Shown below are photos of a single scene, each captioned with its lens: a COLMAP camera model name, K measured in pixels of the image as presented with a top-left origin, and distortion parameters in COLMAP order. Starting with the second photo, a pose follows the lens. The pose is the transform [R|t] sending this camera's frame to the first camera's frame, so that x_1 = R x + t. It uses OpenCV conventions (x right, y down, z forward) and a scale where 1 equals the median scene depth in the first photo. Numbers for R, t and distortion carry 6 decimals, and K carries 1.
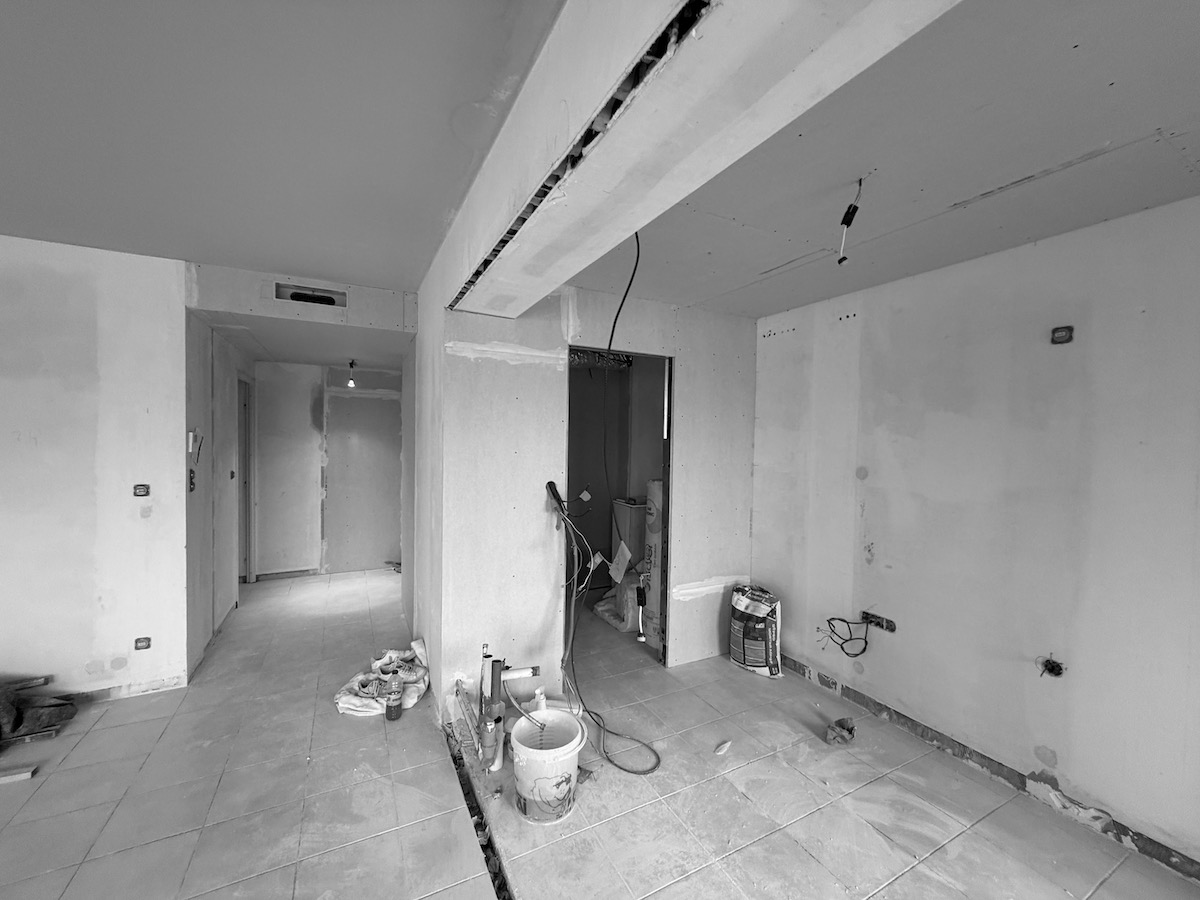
lens RADIAL K [[478.2, 0, 600.4], [0, 478.2, 451.7], [0, 0, 1]] dist [0.003857, -0.000108]
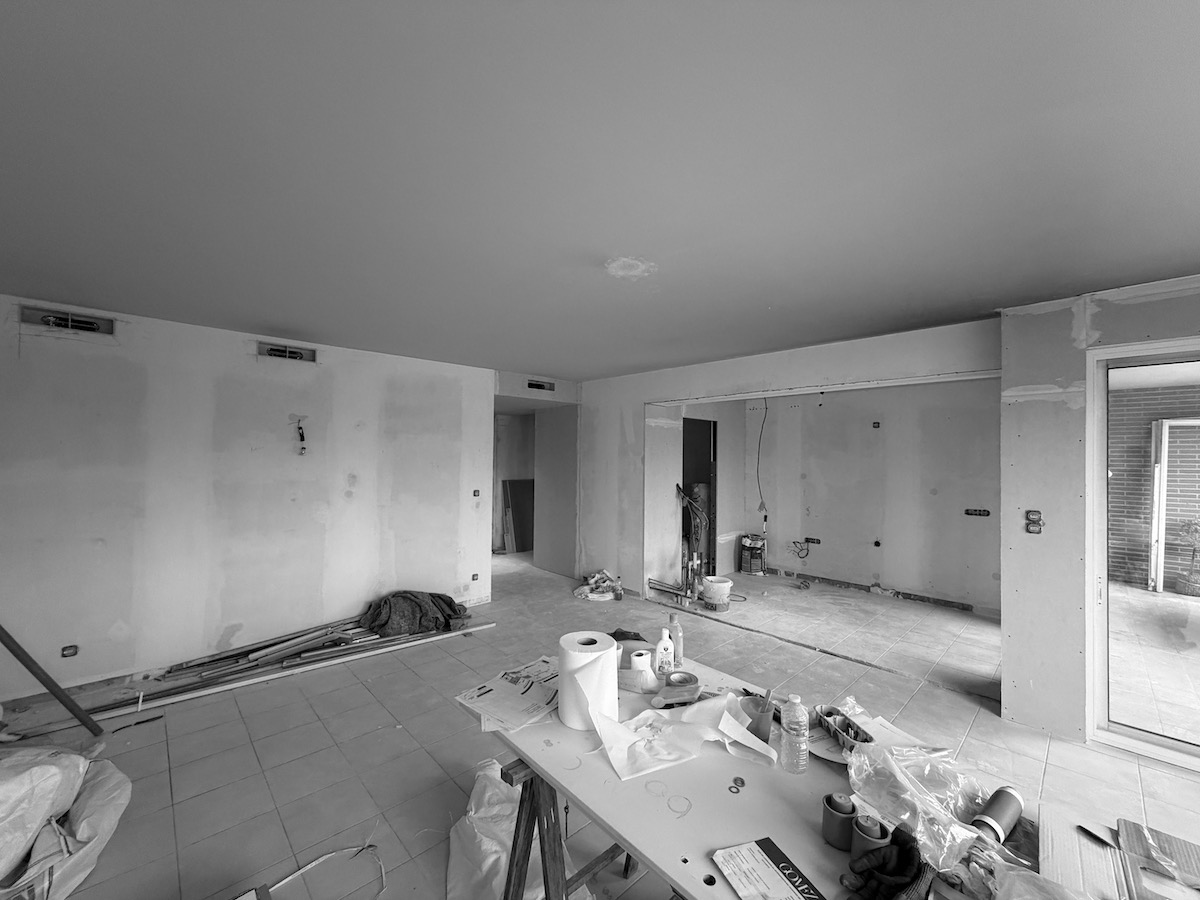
lens RADIAL K [[478.2, 0, 598.1], [0, 478.2, 453.0], [0, 0, 1]] dist [0.003857, -0.000108]
pose [[0.960278, -0.006037, 0.278981, -1.012181], [0.014696, 0.999473, -0.028956, -0.013626], [-0.278659, 0.031906, 0.959860, -0.899770]]
